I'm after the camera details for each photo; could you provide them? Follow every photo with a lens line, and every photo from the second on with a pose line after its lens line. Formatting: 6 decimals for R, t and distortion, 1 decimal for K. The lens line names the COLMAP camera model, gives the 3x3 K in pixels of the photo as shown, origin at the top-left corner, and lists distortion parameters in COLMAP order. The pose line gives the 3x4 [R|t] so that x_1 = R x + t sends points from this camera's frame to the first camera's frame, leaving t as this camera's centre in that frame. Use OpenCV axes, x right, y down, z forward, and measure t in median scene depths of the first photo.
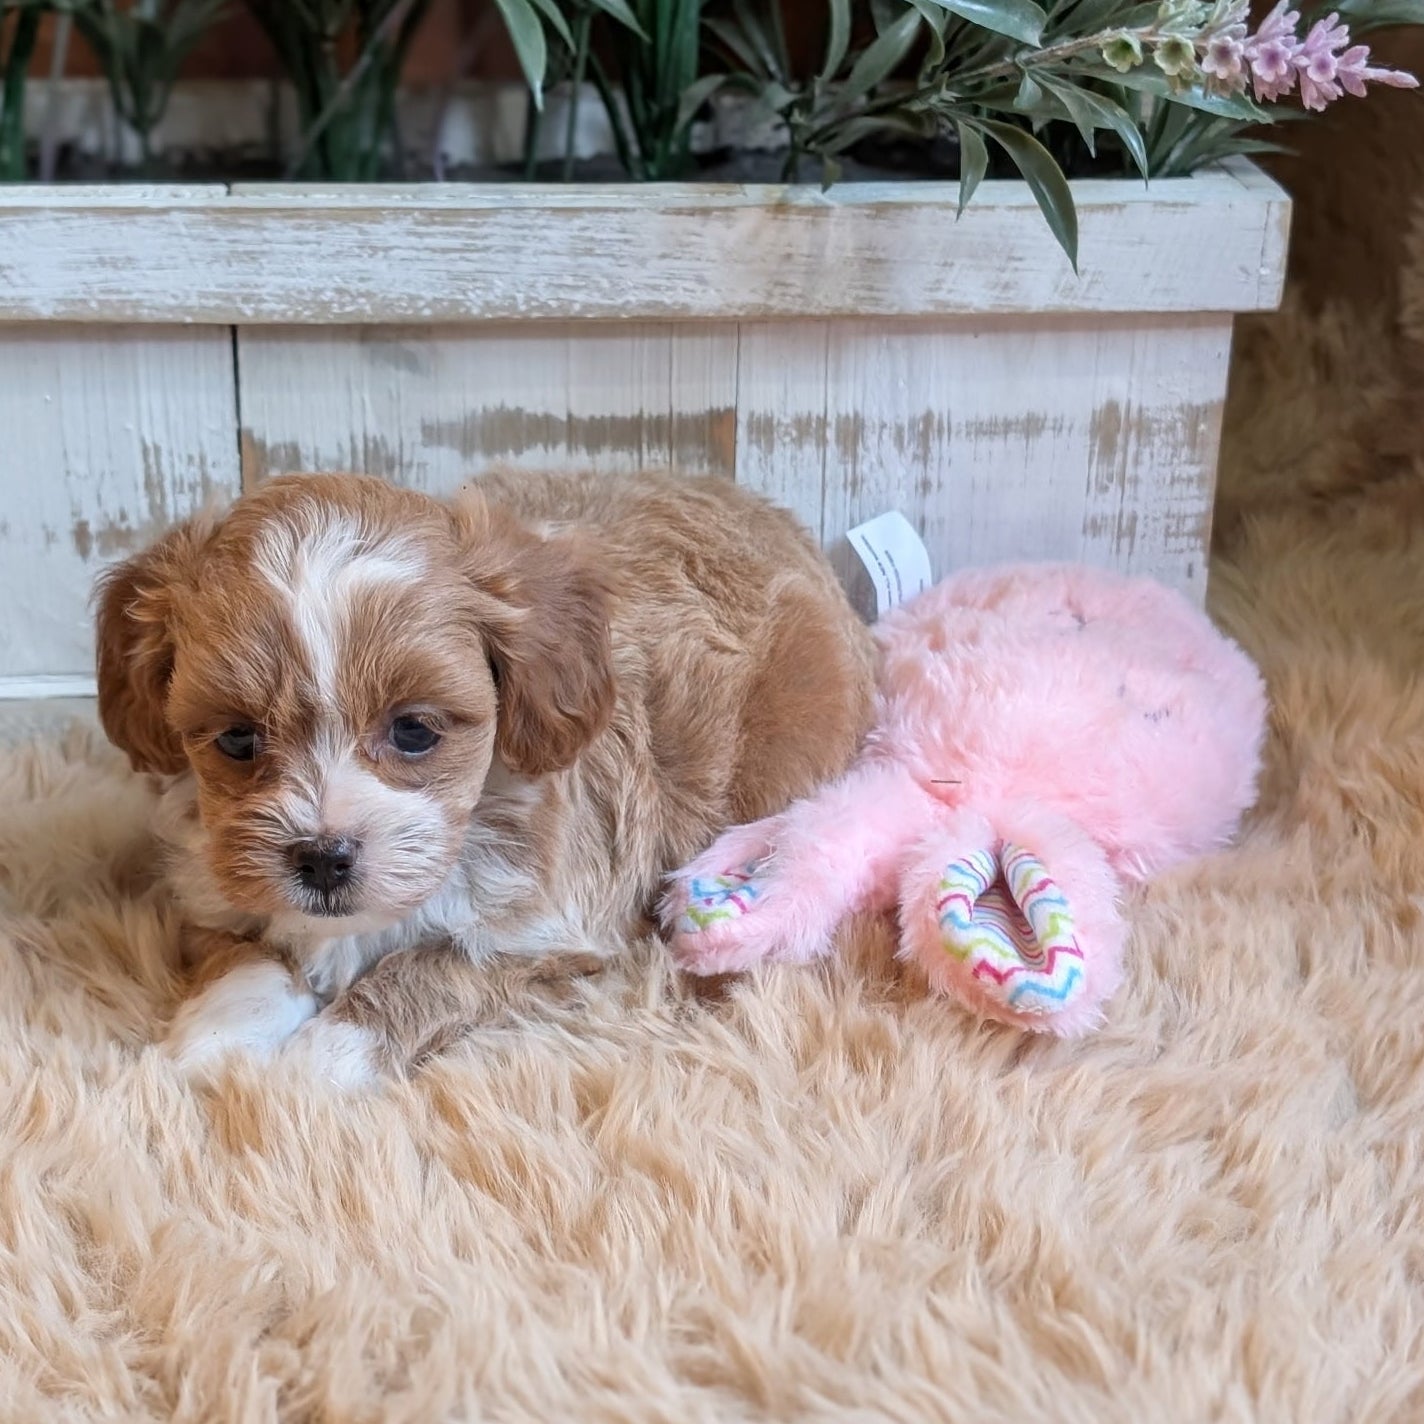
lens RADIAL K [[2950.0, 0, 613.3], [0, 2950.0, 502.8], [0, 0, 1]] dist [0.206001, -1.096054]
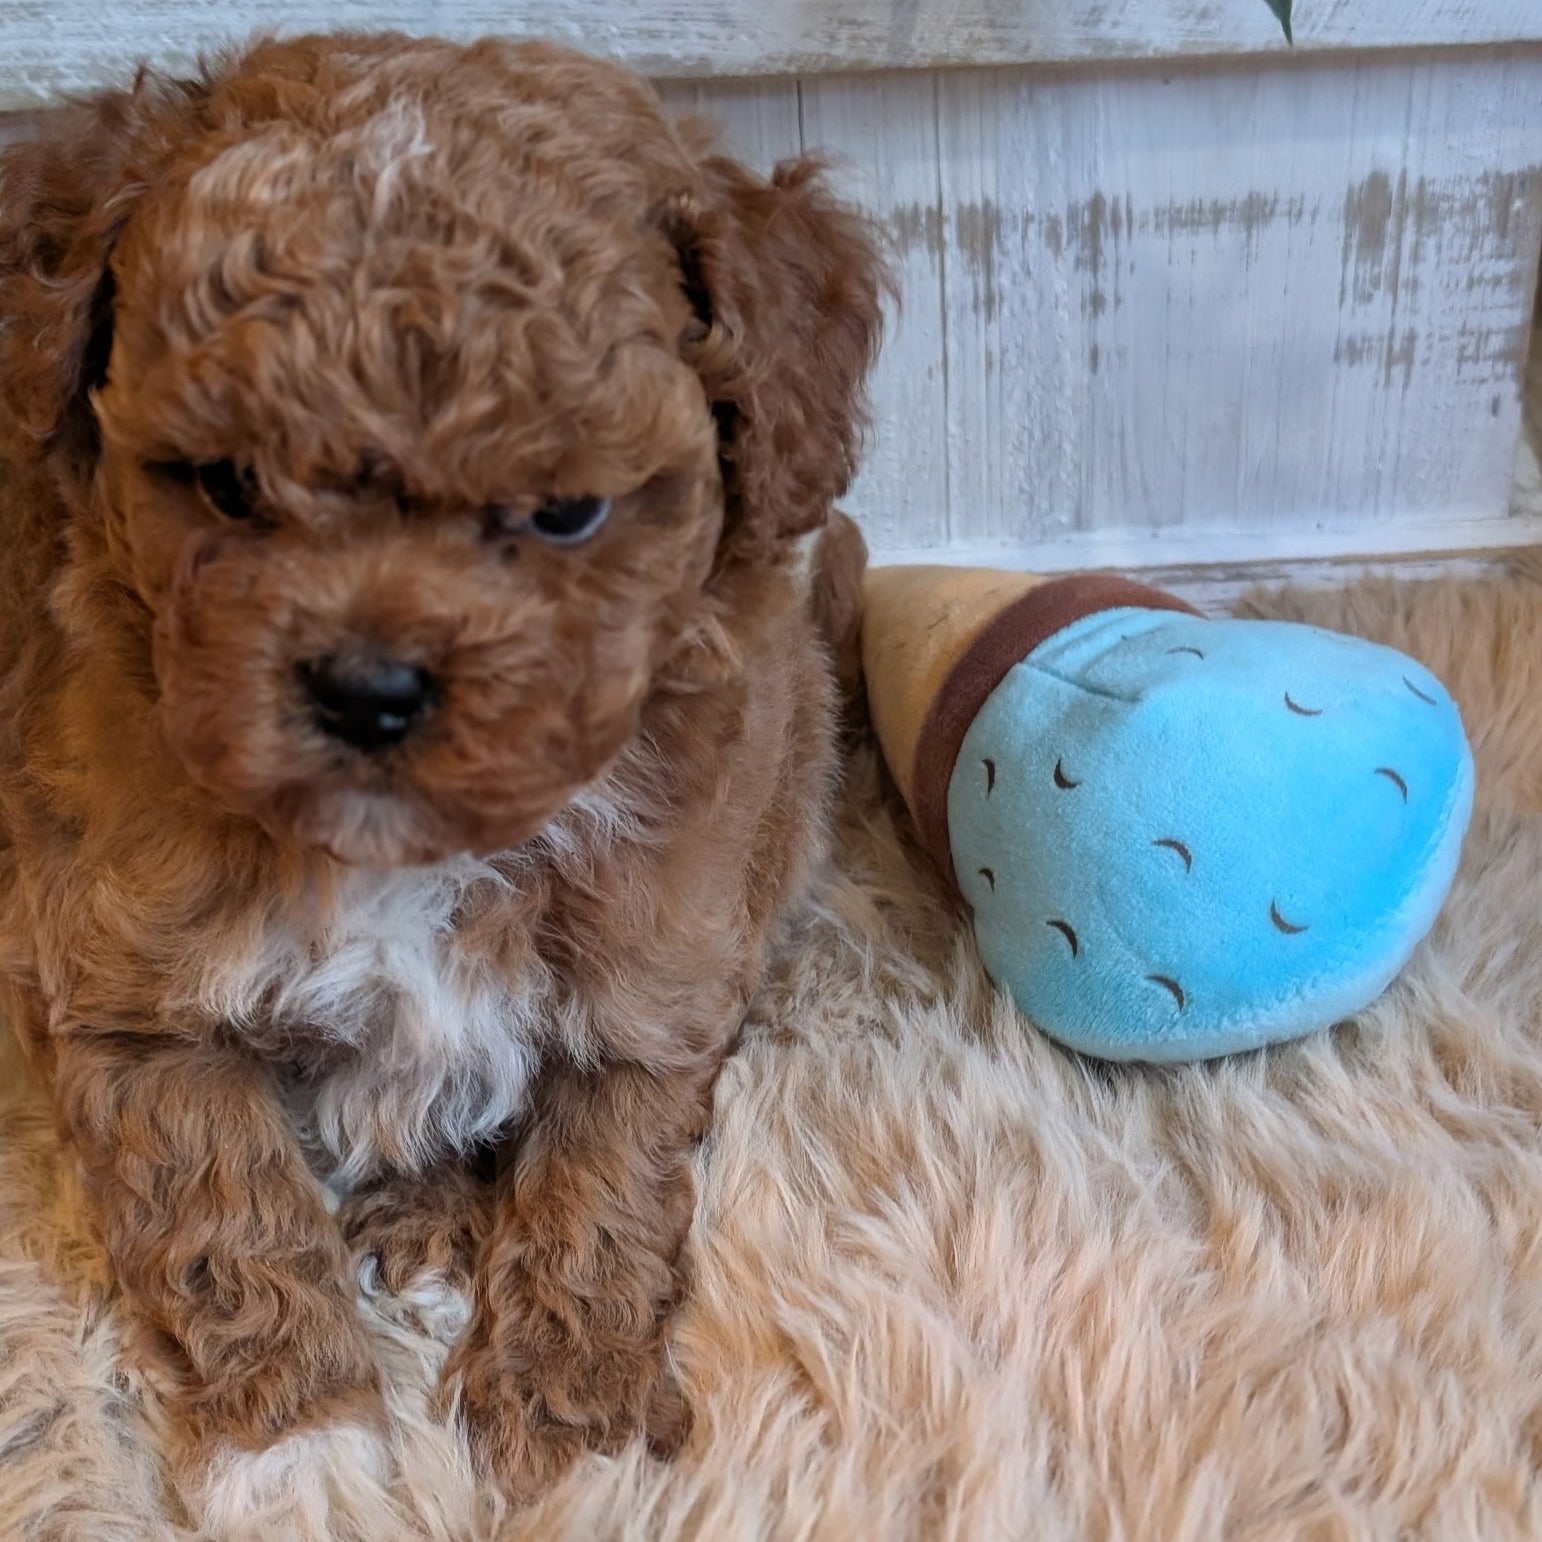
lens RADIAL K [[2990.6, 0, 805.3], [0, 2990.6, 819.6], [0, 0, 1]] dist [0.211351, -1.245685]
pose [[0.995949, -0.001006, -0.089915, 0.103937], [0.028384, 0.952331, 0.303744, -0.106388], [0.085323, -0.305066, 0.948501, 0.318031]]
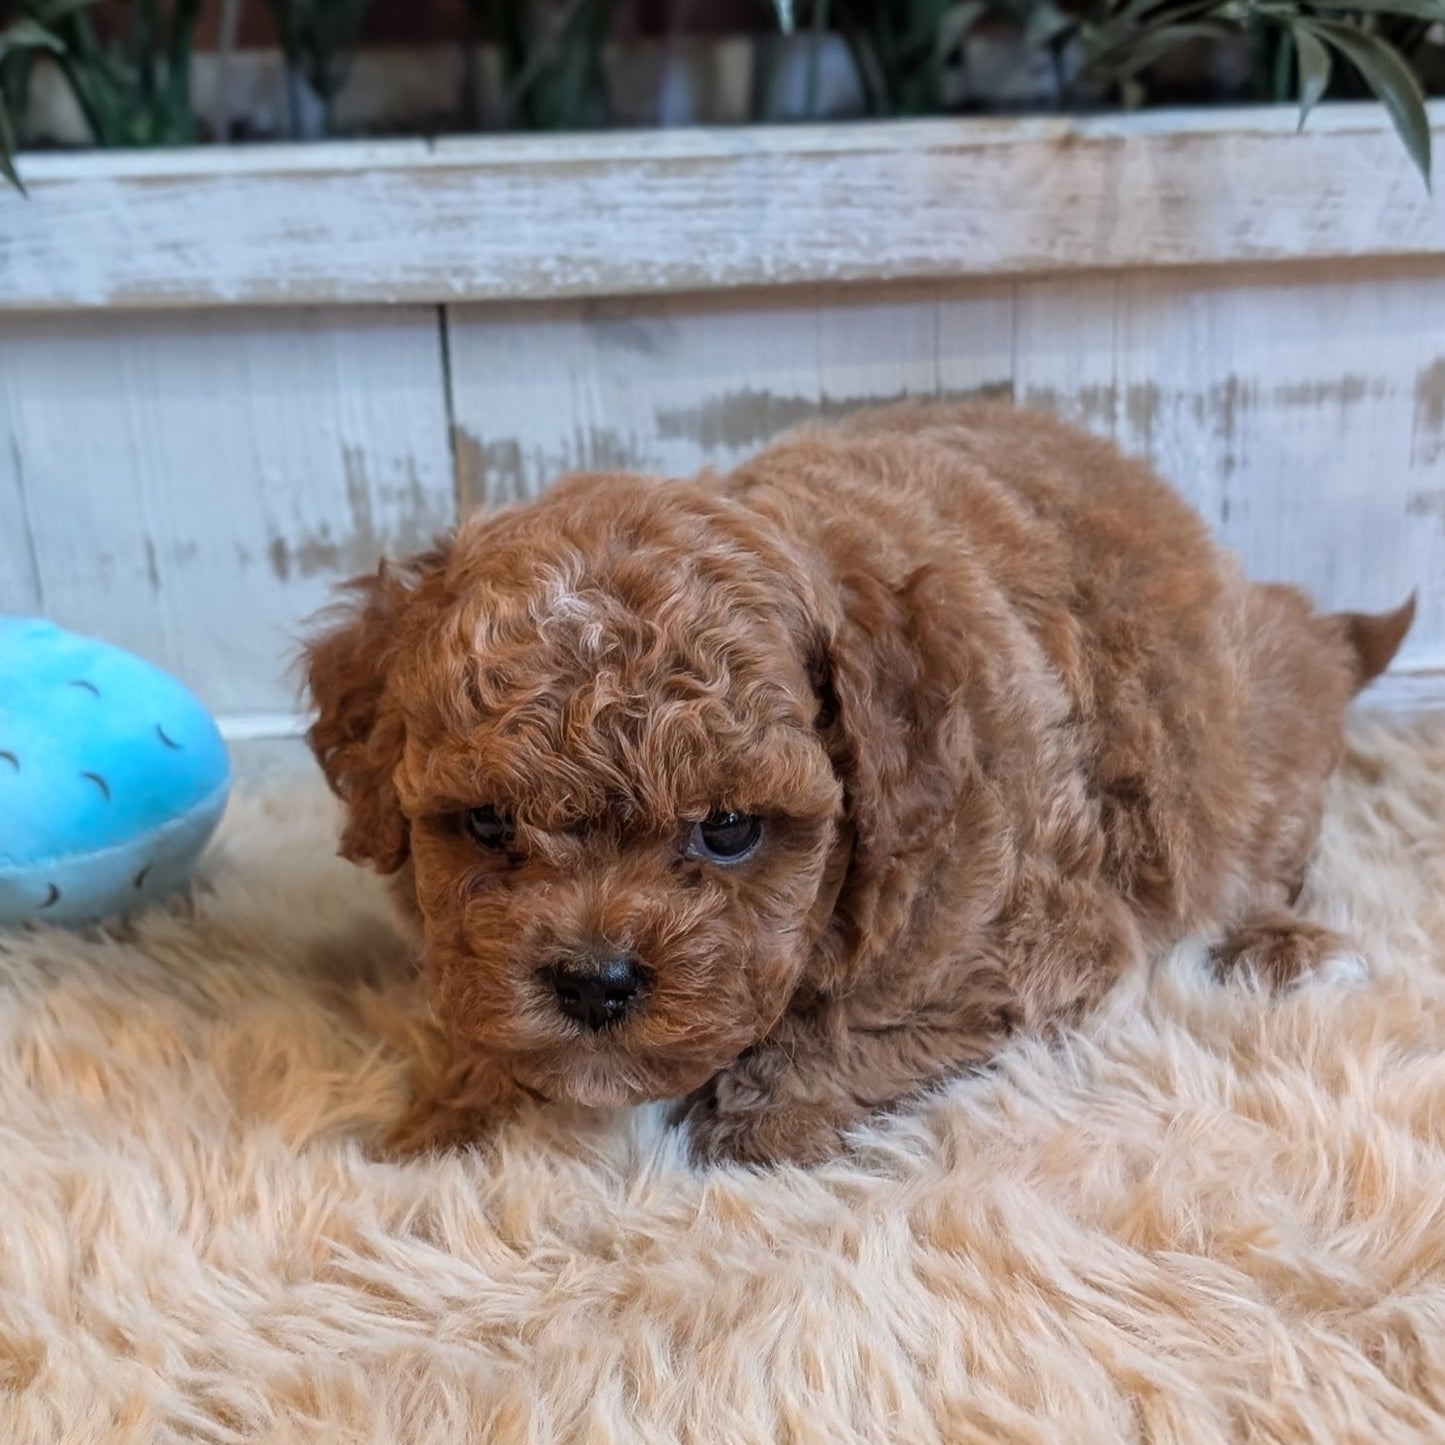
lens RADIAL K [[2857.2, 0, 678.1], [0, 2857.2, 721.3], [0, 0, 1]] dist [0.210002, -1.347173]
pose [[0.999106, -0.035017, -0.023676, -0.041578], [0.035975, 0.998498, 0.041327, 0.030224], [0.022193, -0.042142, 0.998865, 0.142583]]
